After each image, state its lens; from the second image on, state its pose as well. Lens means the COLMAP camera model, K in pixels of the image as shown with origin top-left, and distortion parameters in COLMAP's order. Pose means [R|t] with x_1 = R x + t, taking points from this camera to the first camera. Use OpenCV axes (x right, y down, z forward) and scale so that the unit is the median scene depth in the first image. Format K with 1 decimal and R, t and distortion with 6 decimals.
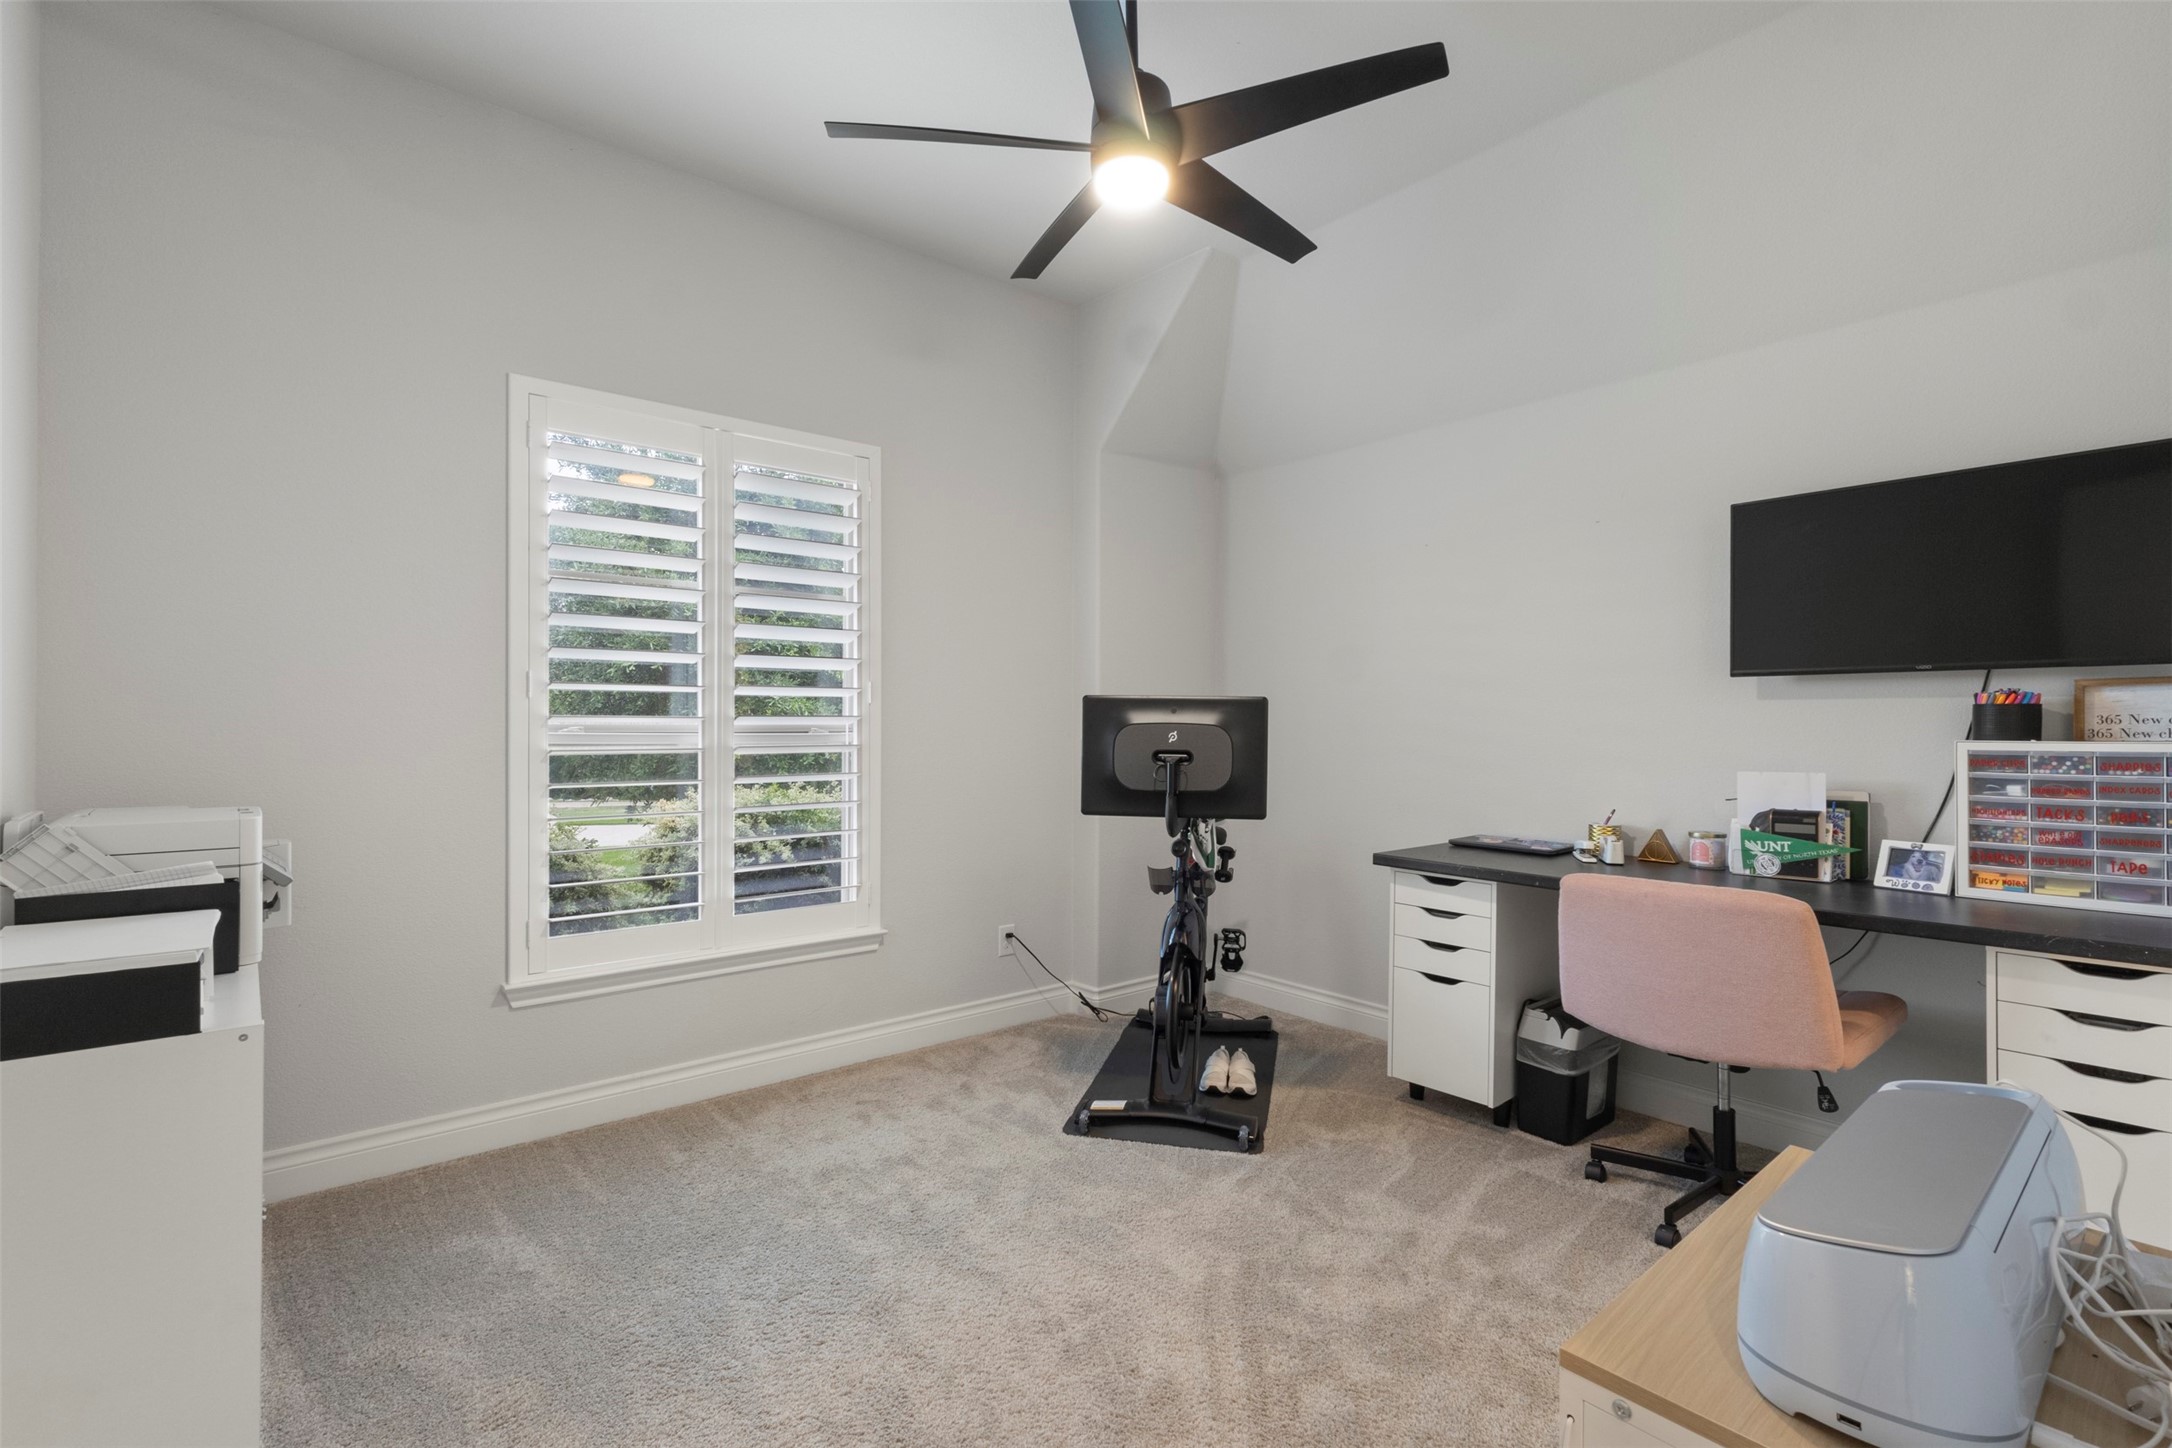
lens RADIAL K [[995.9, 0, 1077.1], [0, 995.9, 719.9], [0, 0, 1]] dist [-0.000405, 0.000389]
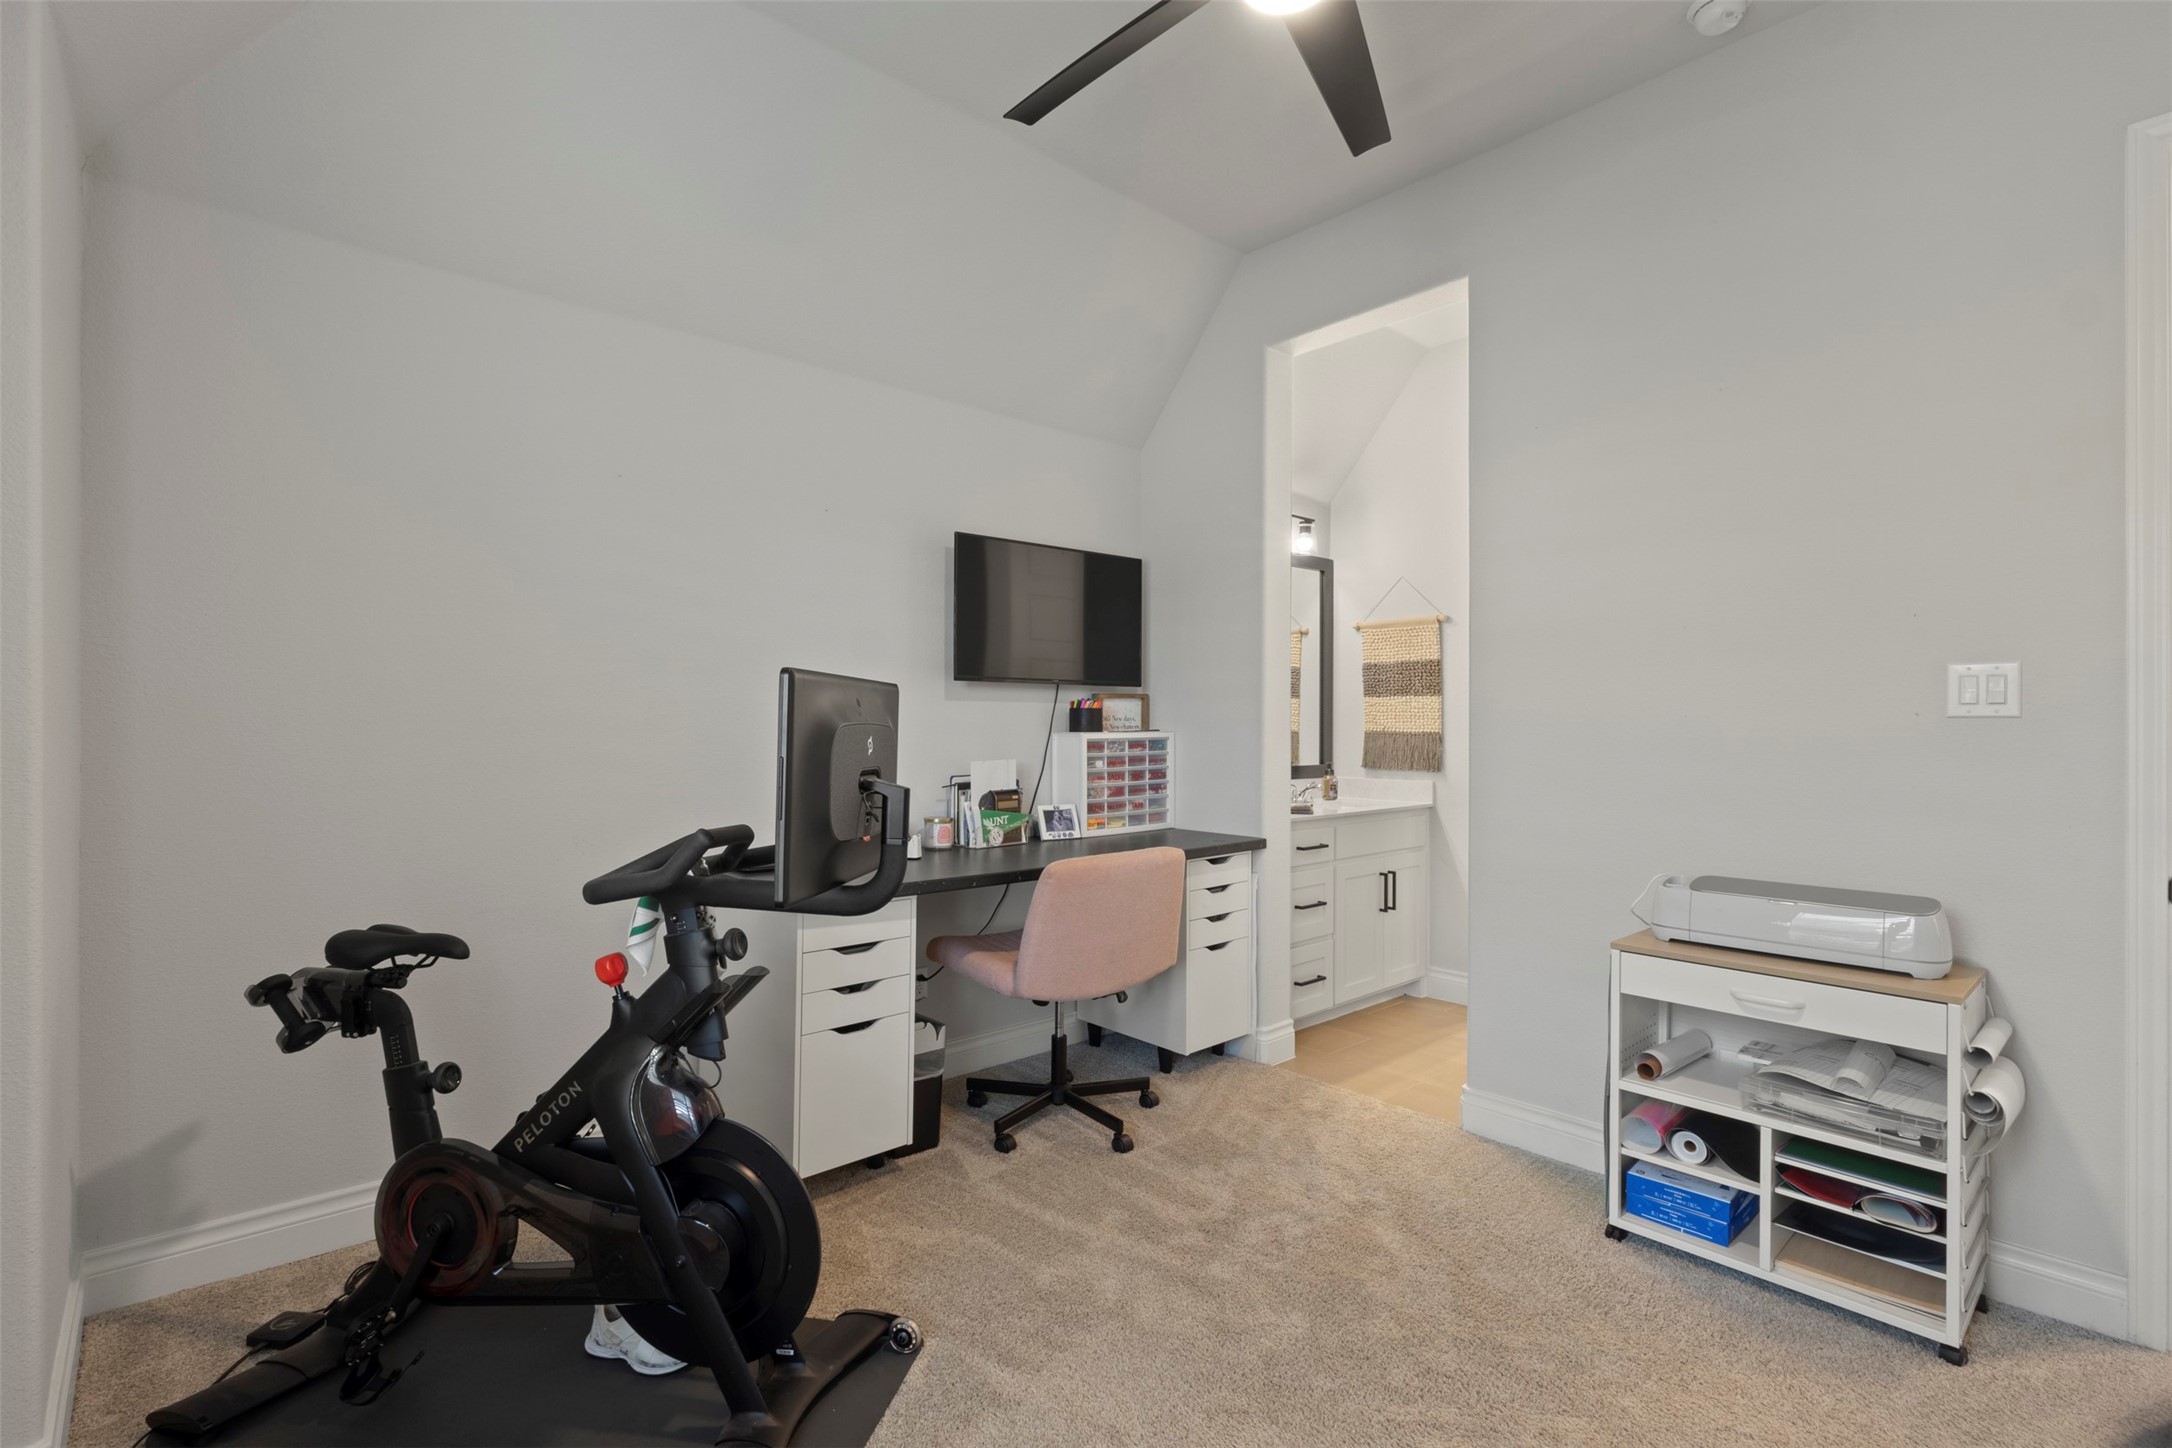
lens RADIAL K [[995.9, 0, 1073.3], [0, 995.9, 724.3], [0, 0, 1]] dist [-0.000405, 0.000389]
pose [[-0.029930, -0.005796, 0.999535, -0.560250], [-0.006064, 0.999966, 0.005617, 0.000382], [-0.999534, -0.005893, -0.029964, 0.998789]]
